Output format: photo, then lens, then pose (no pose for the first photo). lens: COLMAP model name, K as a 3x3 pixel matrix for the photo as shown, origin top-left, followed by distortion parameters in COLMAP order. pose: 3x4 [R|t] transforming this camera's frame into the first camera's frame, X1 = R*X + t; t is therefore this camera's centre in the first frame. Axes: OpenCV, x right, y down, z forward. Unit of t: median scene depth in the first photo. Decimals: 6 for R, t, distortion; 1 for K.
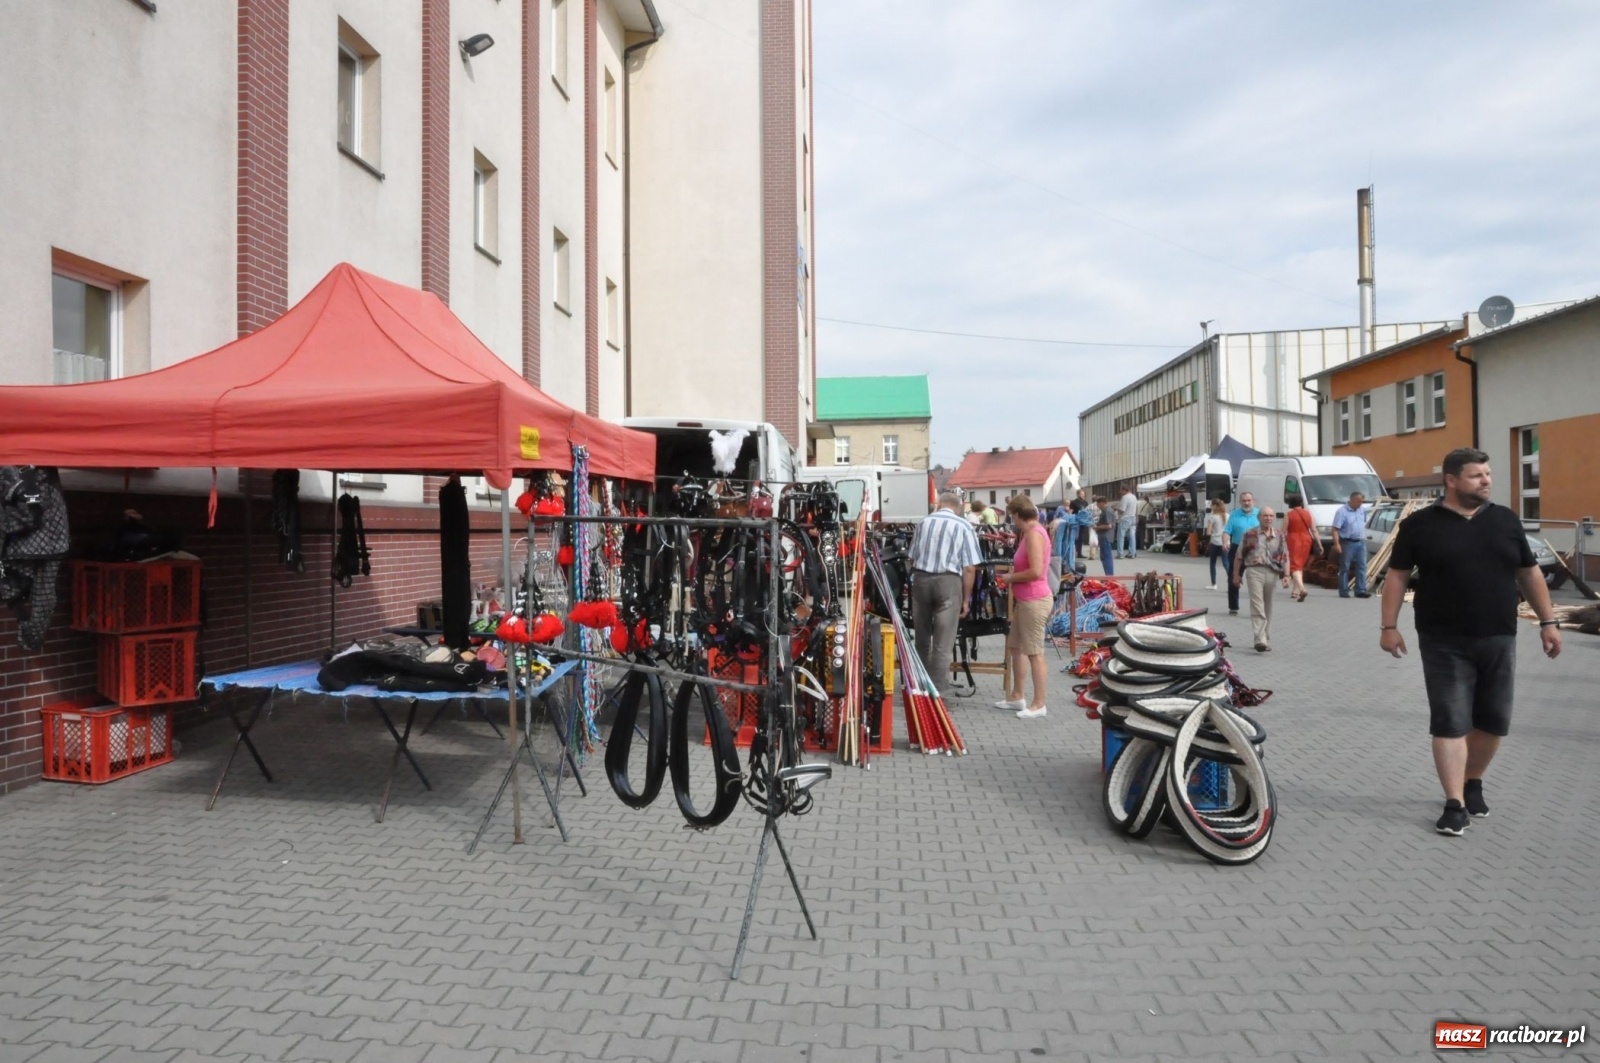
lens RADIAL K [[1117.2, 0, 800.0], [0, 1117.2, 531.5], [0, 0, 1]] dist [-0.109227, 0.089991]
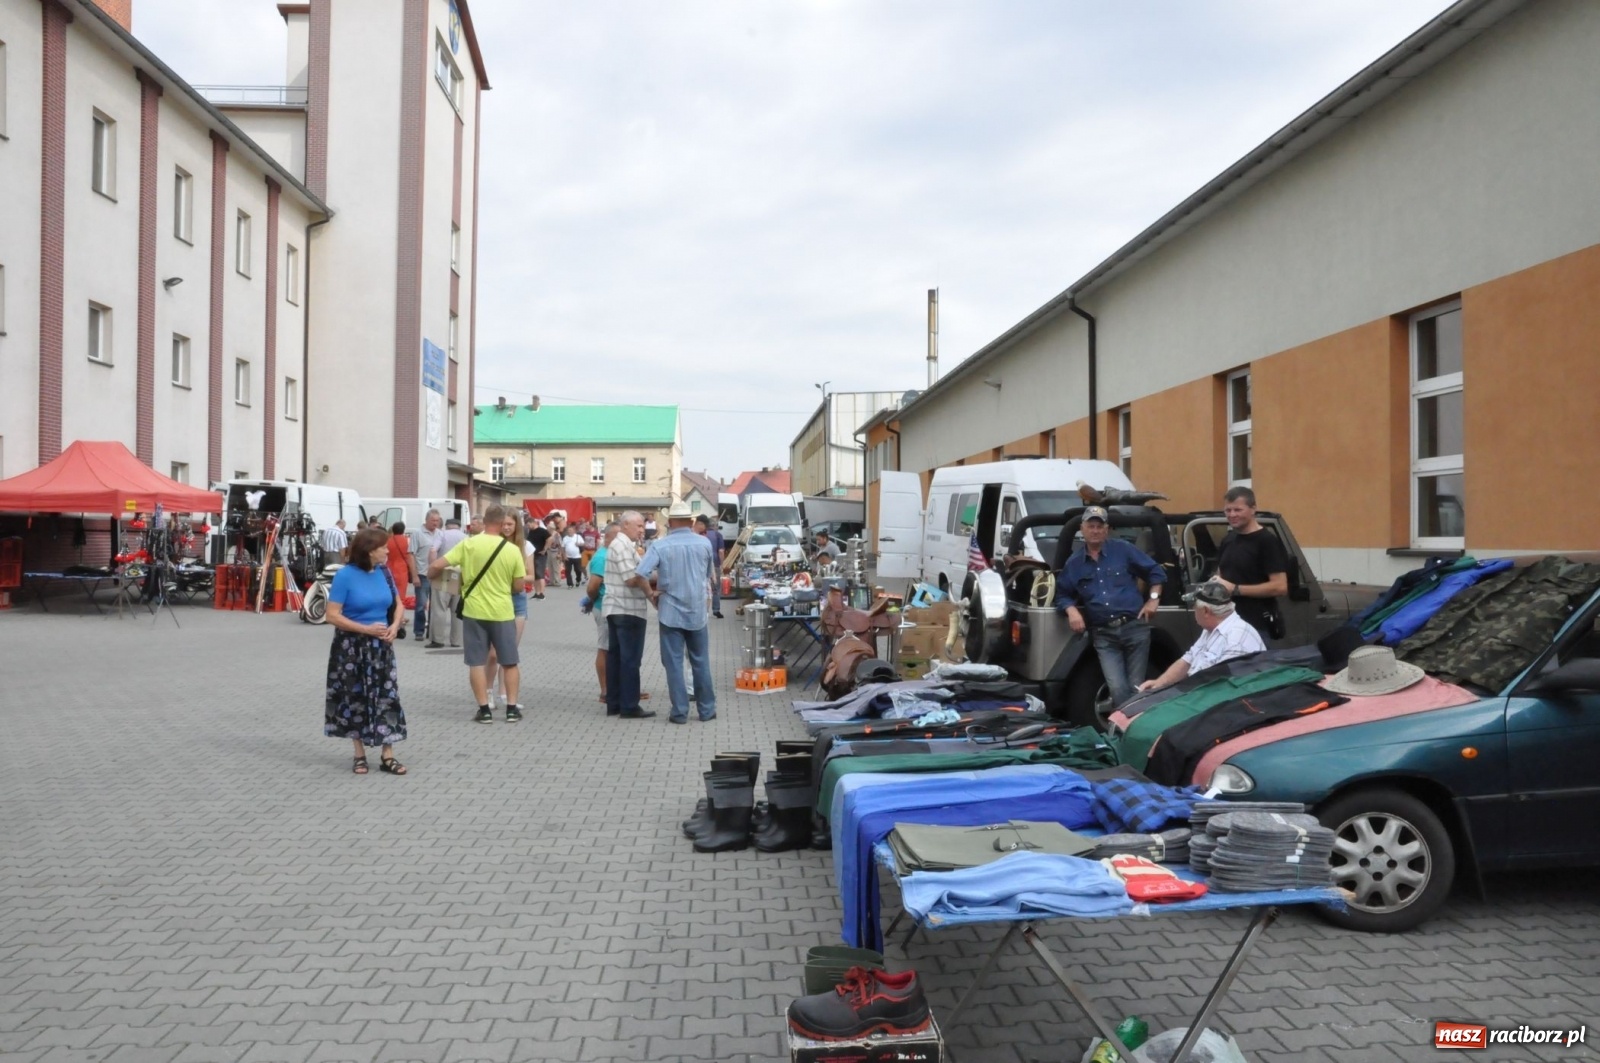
lens RADIAL K [[1117.2, 0, 800.0], [0, 1117.2, 531.5], [0, 0, 1]] dist [-0.109227, 0.089991]
pose [[0.989878, 0.016195, 0.140992, 0.215225], [-0.014795, 0.999830, -0.010972, 0.001161], [-0.141146, 0.008775, 0.989950, -0.422372]]
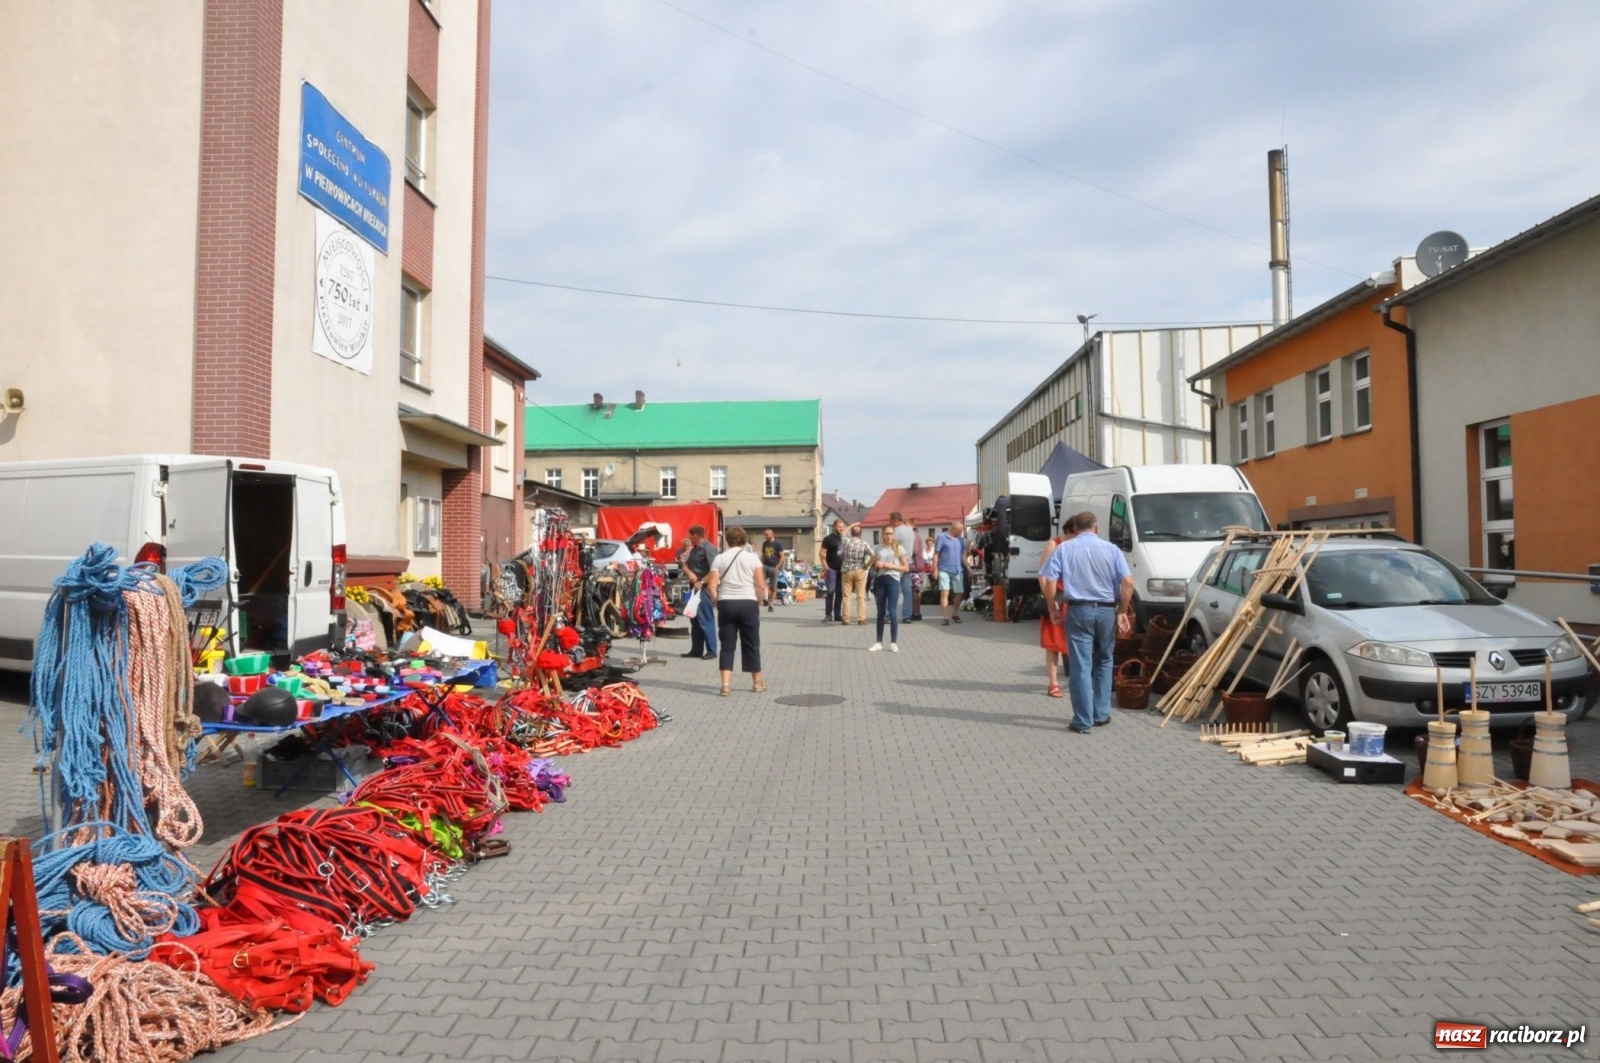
lens RADIAL K [[1117.2, 0, 800.0], [0, 1117.2, 531.5], [0, 0, 1]] dist [-0.109227, 0.089991]
pose [[0.999247, 0.007232, 0.038107, 0.178093], [-0.005895, 0.999367, -0.035090, -0.005665], [-0.038337, 0.034839, 0.998657, 0.281770]]
